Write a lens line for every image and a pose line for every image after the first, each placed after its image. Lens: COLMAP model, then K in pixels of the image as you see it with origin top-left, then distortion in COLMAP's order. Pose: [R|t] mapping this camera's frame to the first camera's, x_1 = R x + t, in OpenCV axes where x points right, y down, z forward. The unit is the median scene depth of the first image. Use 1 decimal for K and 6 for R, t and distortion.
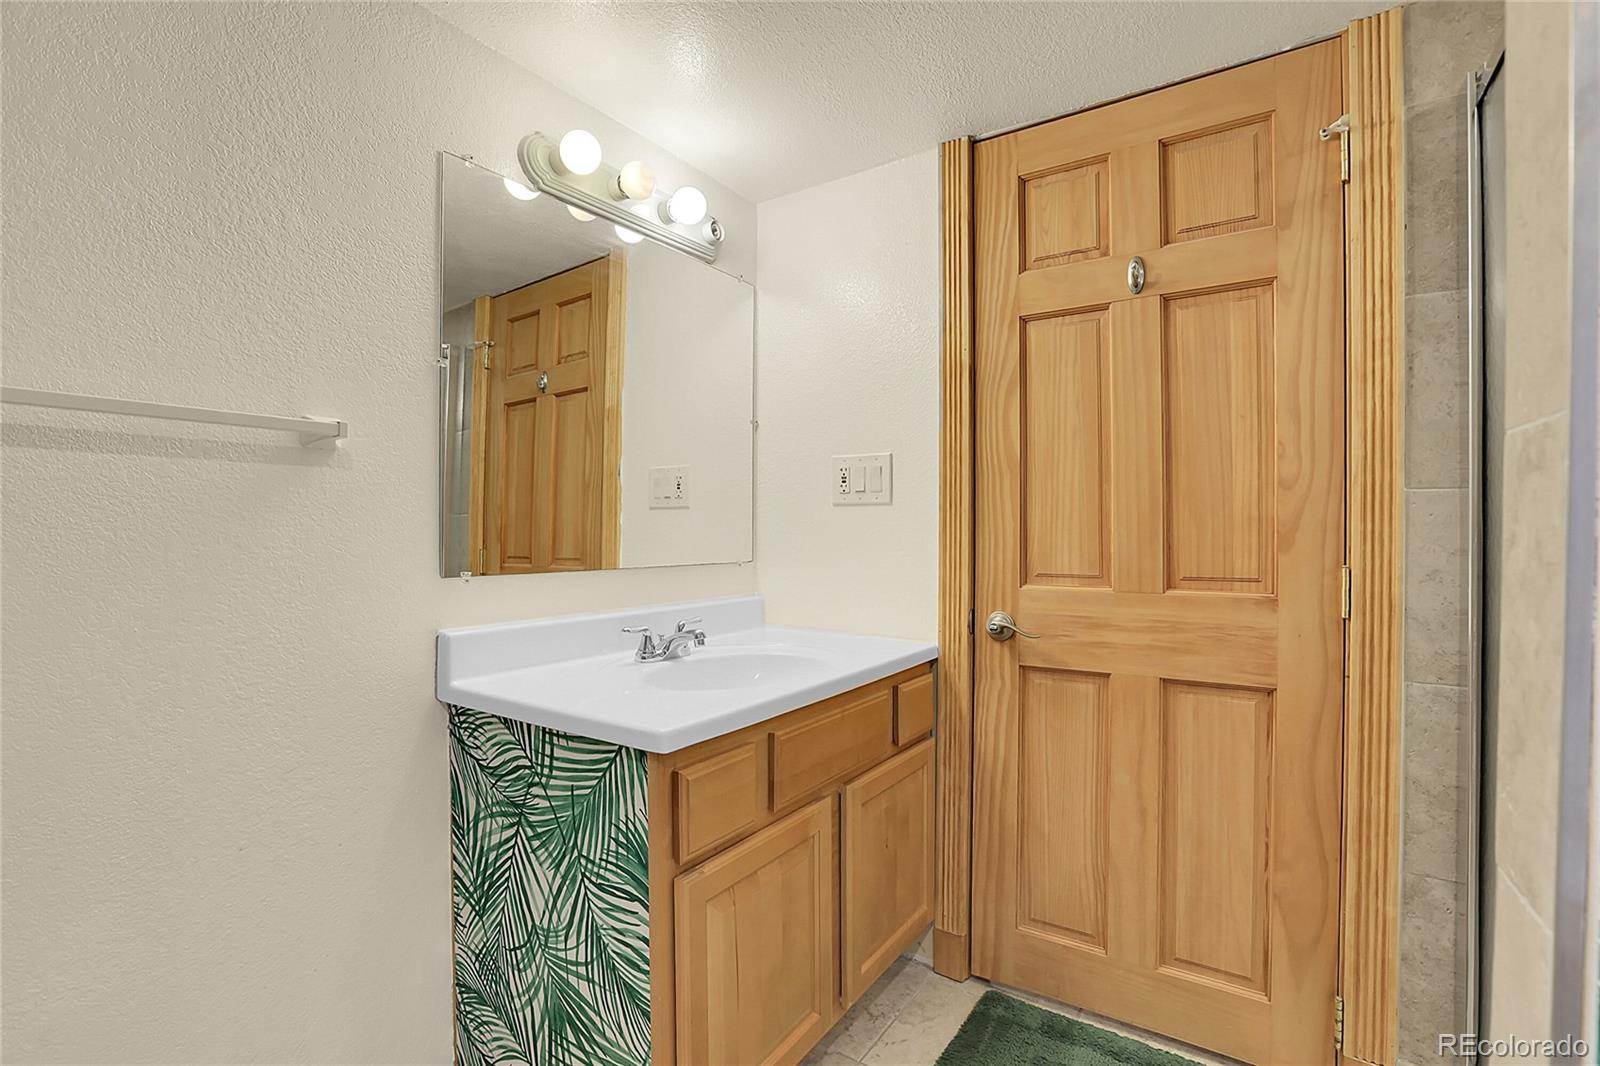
lens RADIAL K [[737.3, 0, 795.8], [0, 737.3, 538.6], [0, 0, 1]] dist [-0.037332, 0.008740]
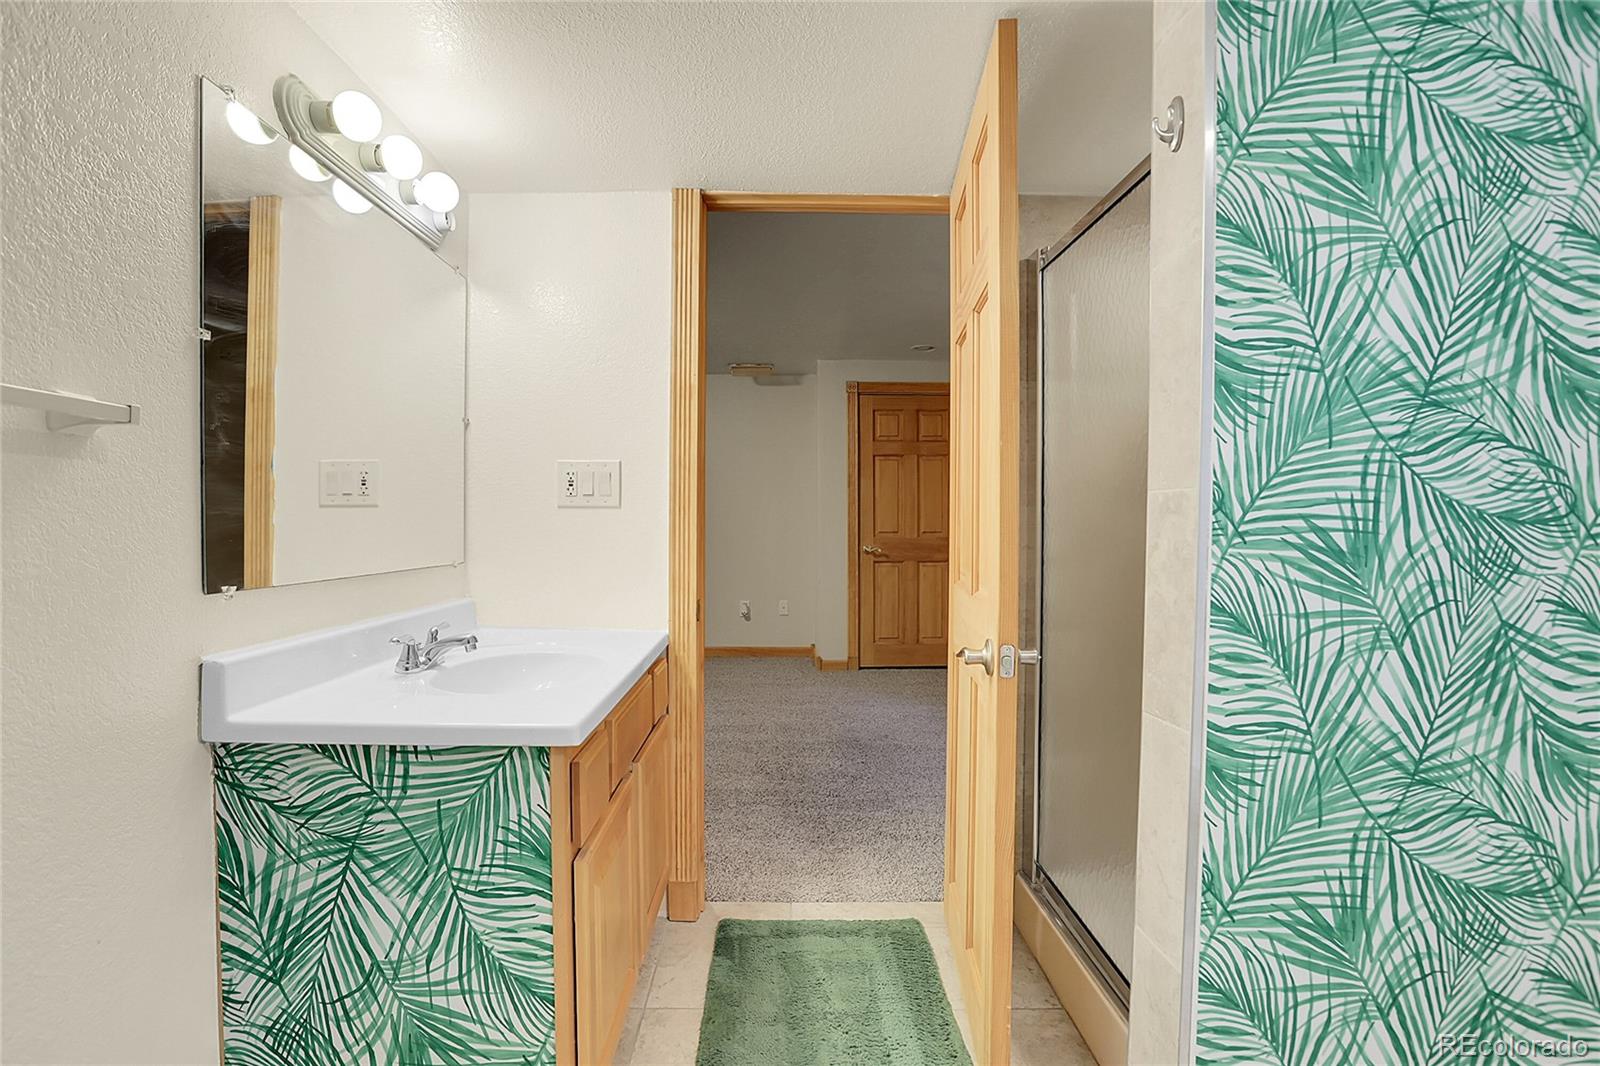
lens RADIAL K [[737.3, 0, 774.6], [0, 737.3, 537.1], [0, 0, 1]] dist [-0.037332, 0.008740]
pose [[0.828317, -0.006322, 0.560224, -0.439238], [0.002005, 0.999963, 0.008319, -0.017948], [-0.560256, -0.005767, 0.828299, -0.045483]]
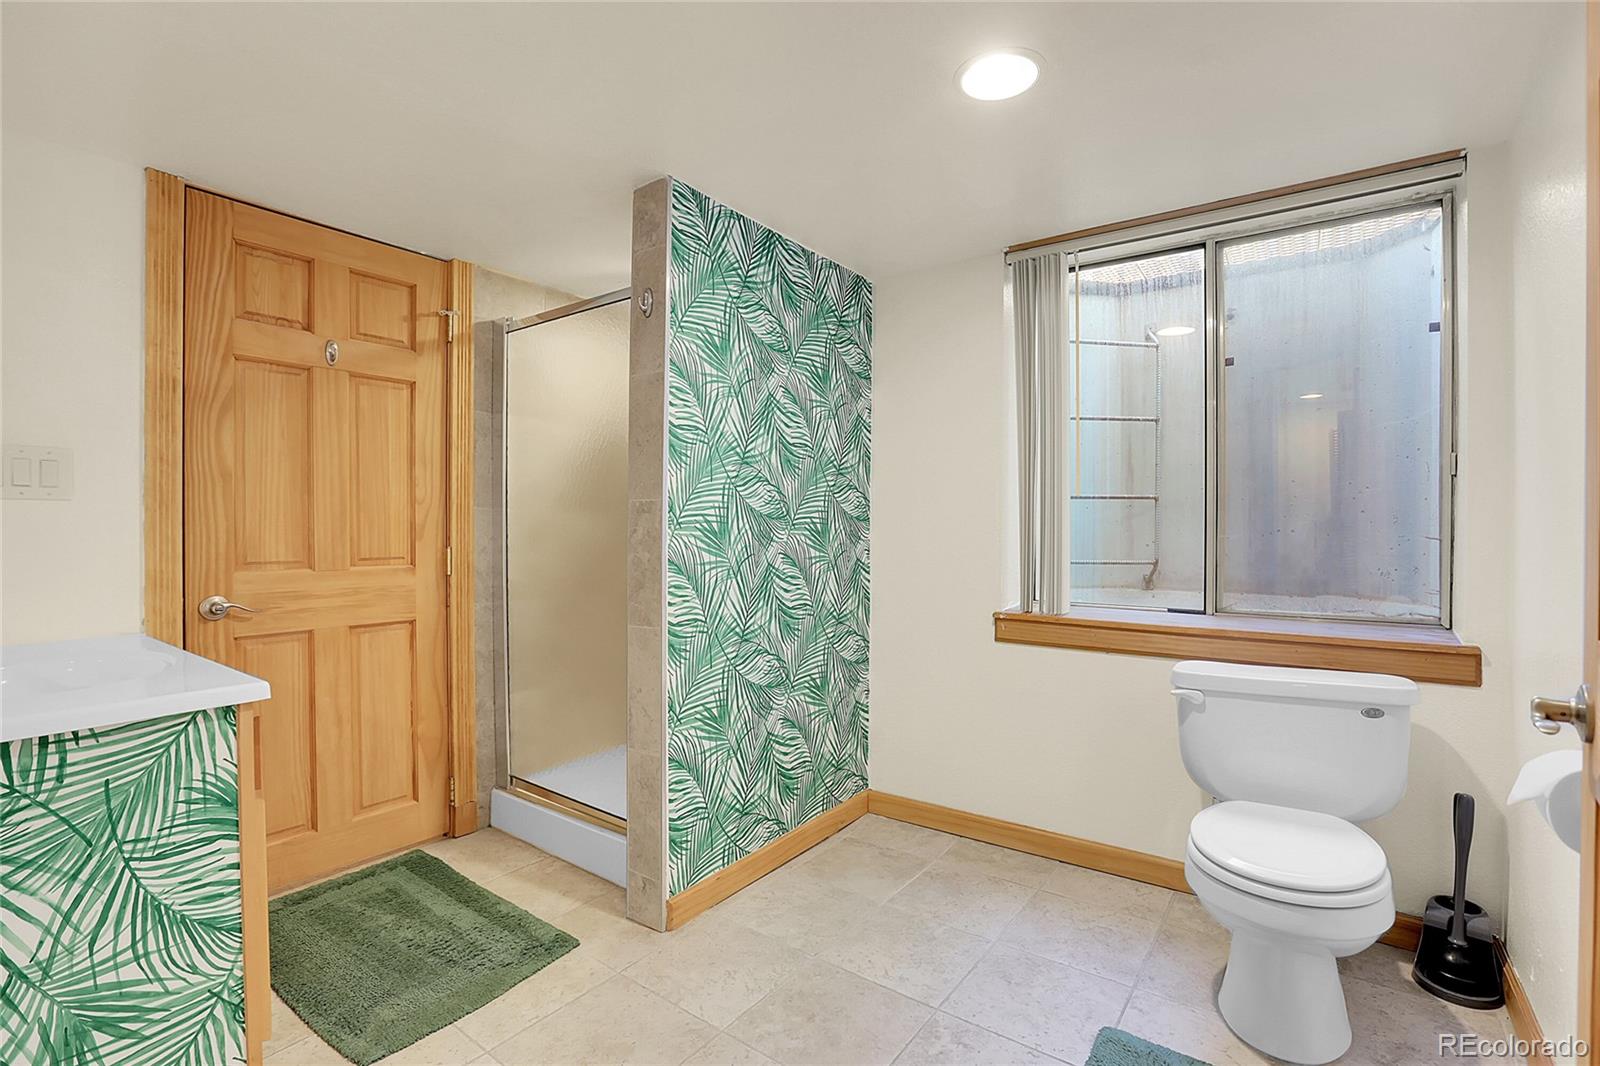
lens RADIAL K [[737.3, 0, 804.8], [0, 737.3, 531.3], [0, 0, 1]] dist [-0.037332, 0.008740]
pose [[0.042238, -0.003656, 0.999101, -1.152774], [0.010559, 0.999939, 0.003213, 0.001101], [-0.999052, 0.010414, 0.042274, -0.006661]]
